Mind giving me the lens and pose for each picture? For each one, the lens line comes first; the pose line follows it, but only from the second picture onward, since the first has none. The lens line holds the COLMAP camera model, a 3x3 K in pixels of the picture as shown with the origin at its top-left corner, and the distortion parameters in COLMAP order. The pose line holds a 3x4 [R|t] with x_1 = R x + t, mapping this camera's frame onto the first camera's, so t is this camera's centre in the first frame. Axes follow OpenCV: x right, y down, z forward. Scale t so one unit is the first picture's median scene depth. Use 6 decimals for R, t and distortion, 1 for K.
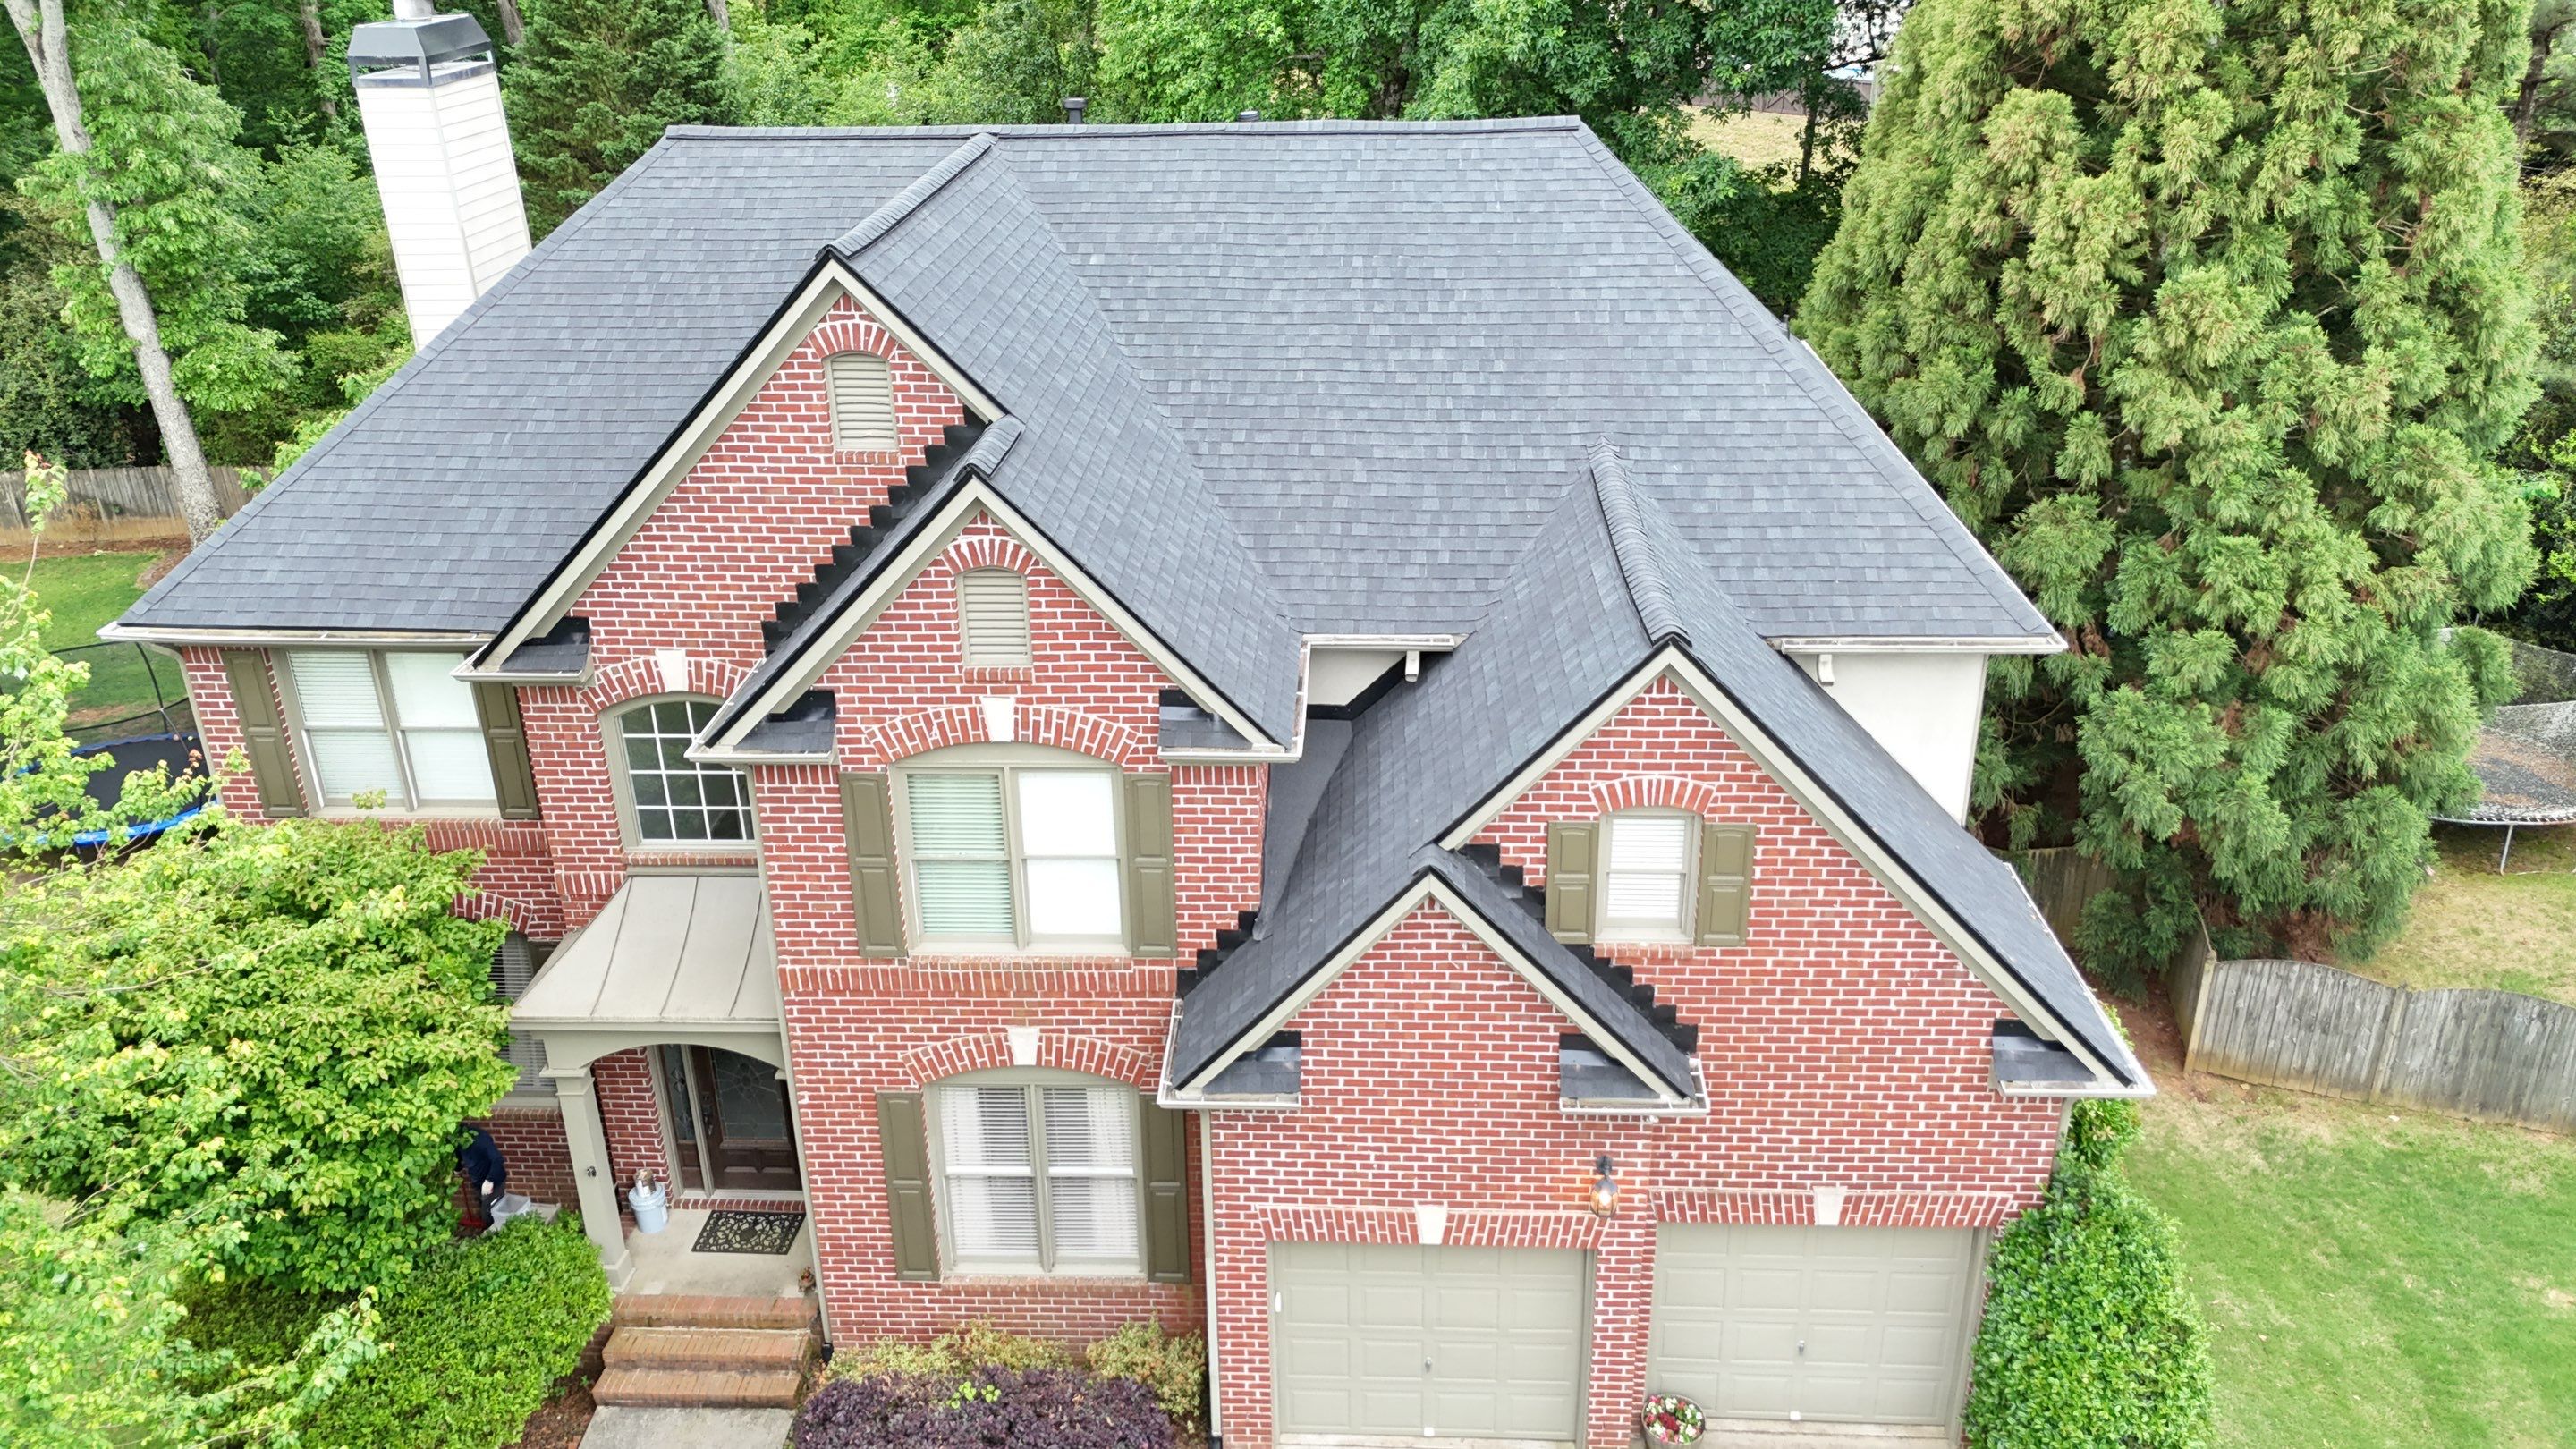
lens RADIAL K [[1891.5, 0, 1293.4], [0, 1891.5, 732.4], [0, 0, 1]] dist [0.078557, -0.071643]
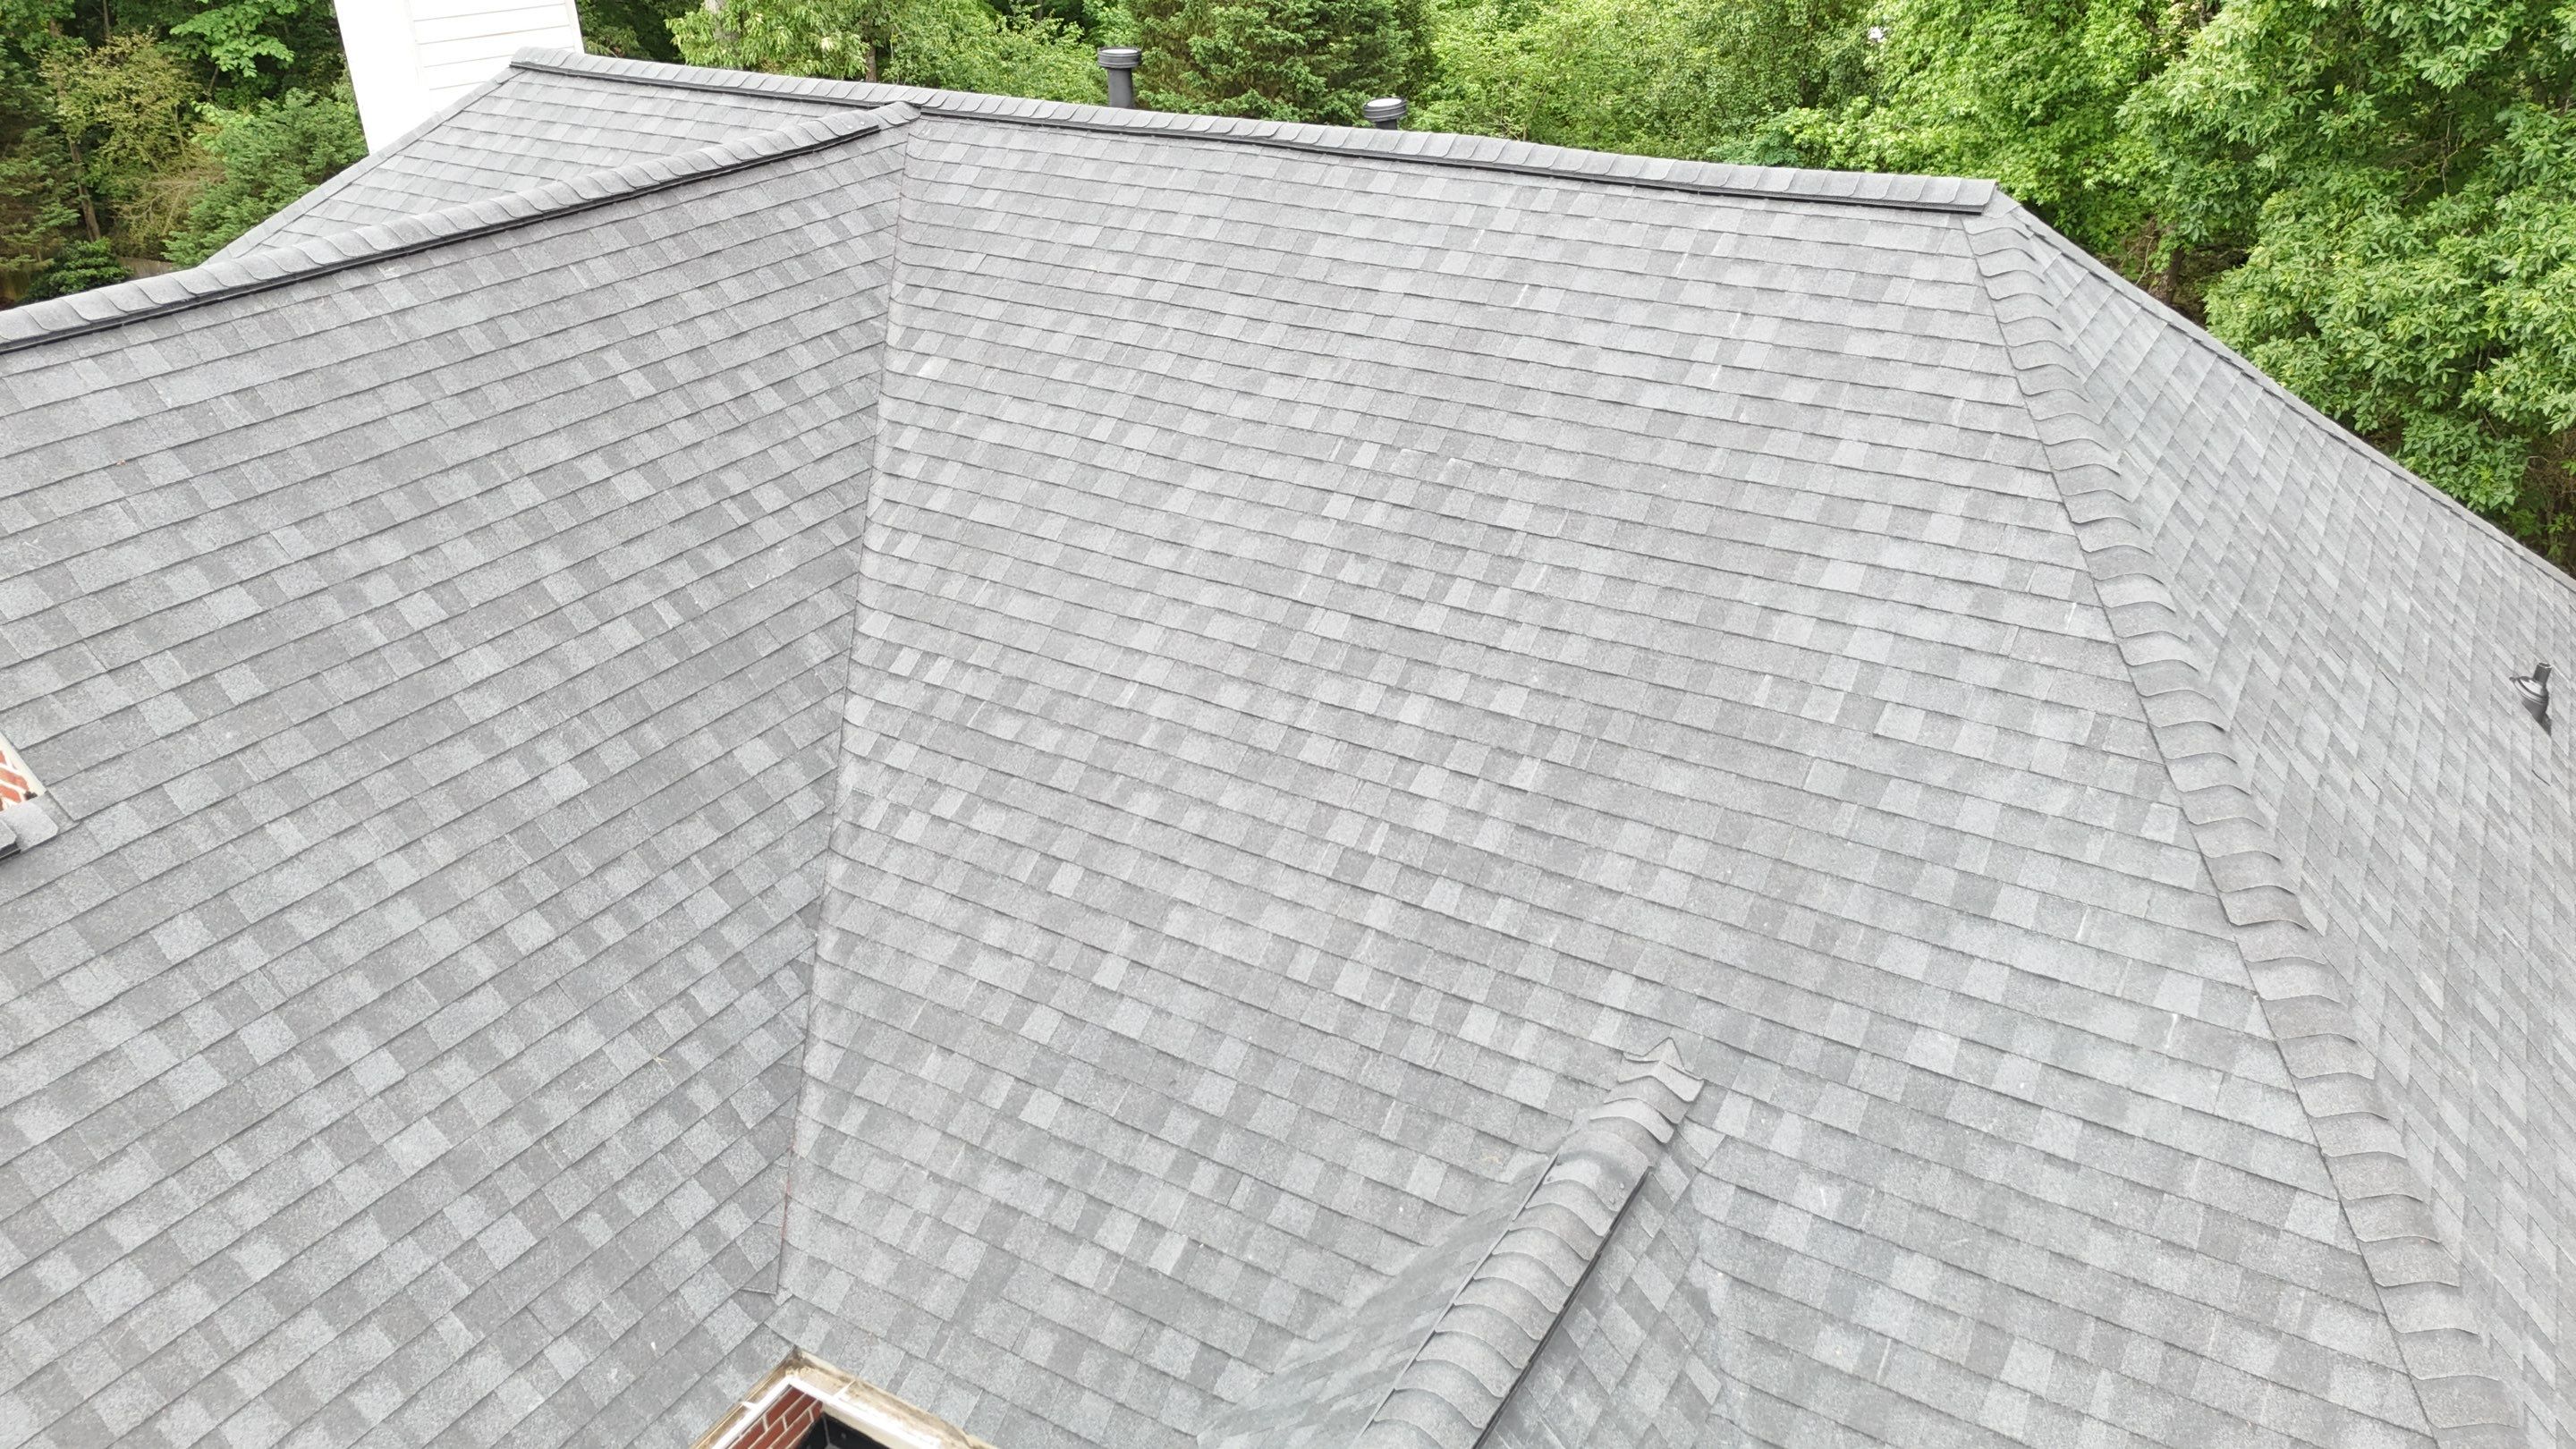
lens RADIAL K [[1891.5, 0, 1293.2], [0, 1891.5, 718.5], [0, 0, 1]] dist [0.078557, -0.071643]
pose [[0.885869, 0.218305, -0.409364, 0.238881], [-0.199211, 0.975877, 0.089320, -0.239285], [0.418988, 0.002424, 0.907989, 0.613312]]
